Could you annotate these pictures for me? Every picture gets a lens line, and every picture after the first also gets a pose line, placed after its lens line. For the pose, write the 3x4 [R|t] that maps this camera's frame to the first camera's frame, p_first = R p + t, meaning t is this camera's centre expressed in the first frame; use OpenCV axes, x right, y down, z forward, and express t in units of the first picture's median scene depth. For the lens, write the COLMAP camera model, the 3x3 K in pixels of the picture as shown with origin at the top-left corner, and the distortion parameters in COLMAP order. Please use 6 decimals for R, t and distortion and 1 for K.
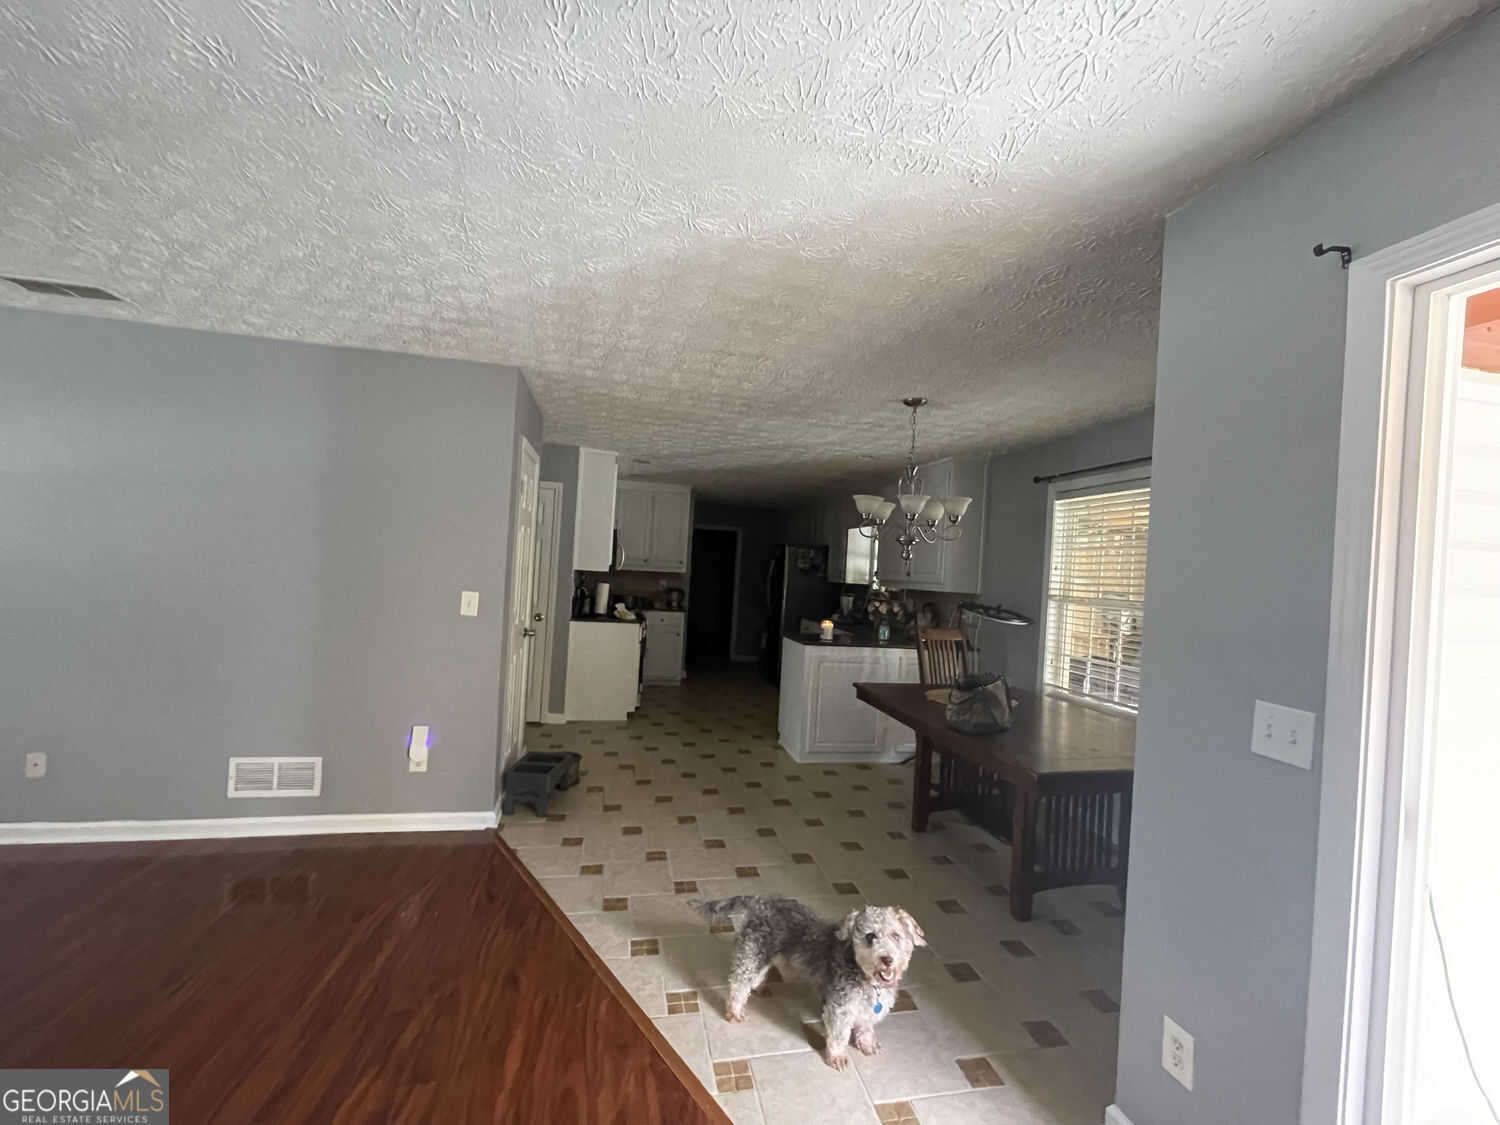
lens RADIAL K [[605.0, 0, 741.3], [0, 605.0, 569.6], [0, 0, 1]] dist [-0.002168, 0.000944]
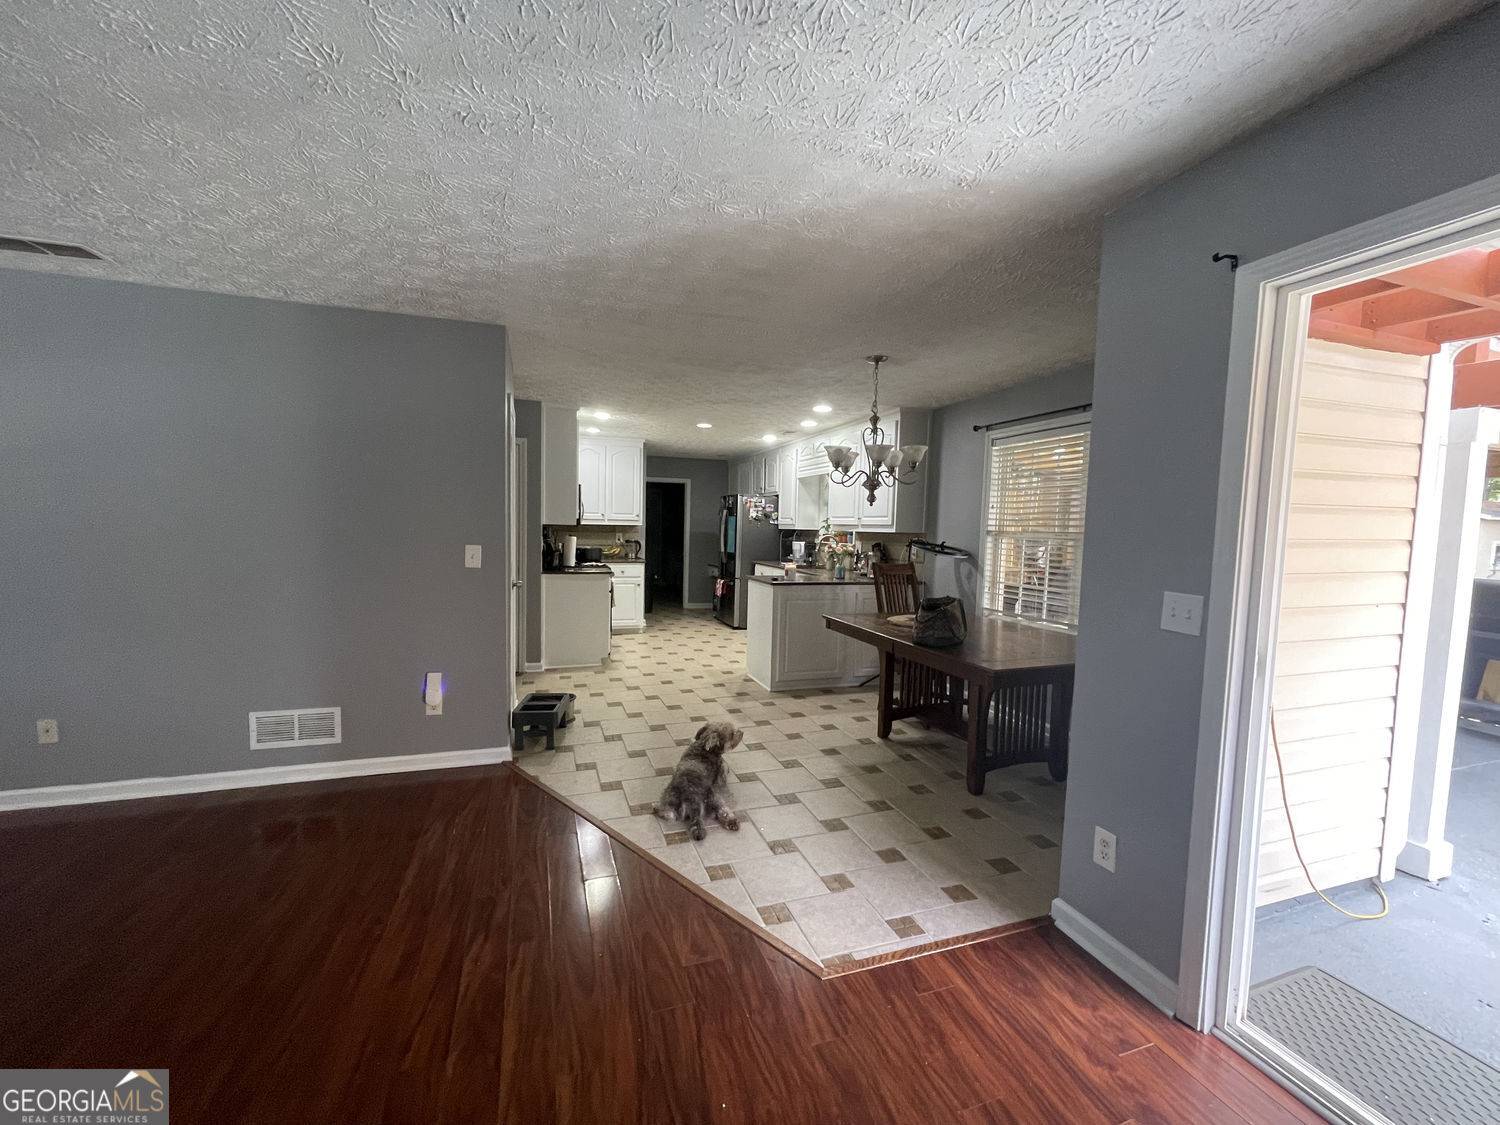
lens RADIAL K [[605.0, 0, 738.3], [0, 605.0, 570.3], [0, 0, 1]] dist [-0.002168, 0.000944]
pose [[0.993177, -0.041853, 0.108846, -0.127785], [0.033043, 0.996123, 0.081527, 0.011528], [-0.111836, -0.077374, 0.990710, -0.123960]]
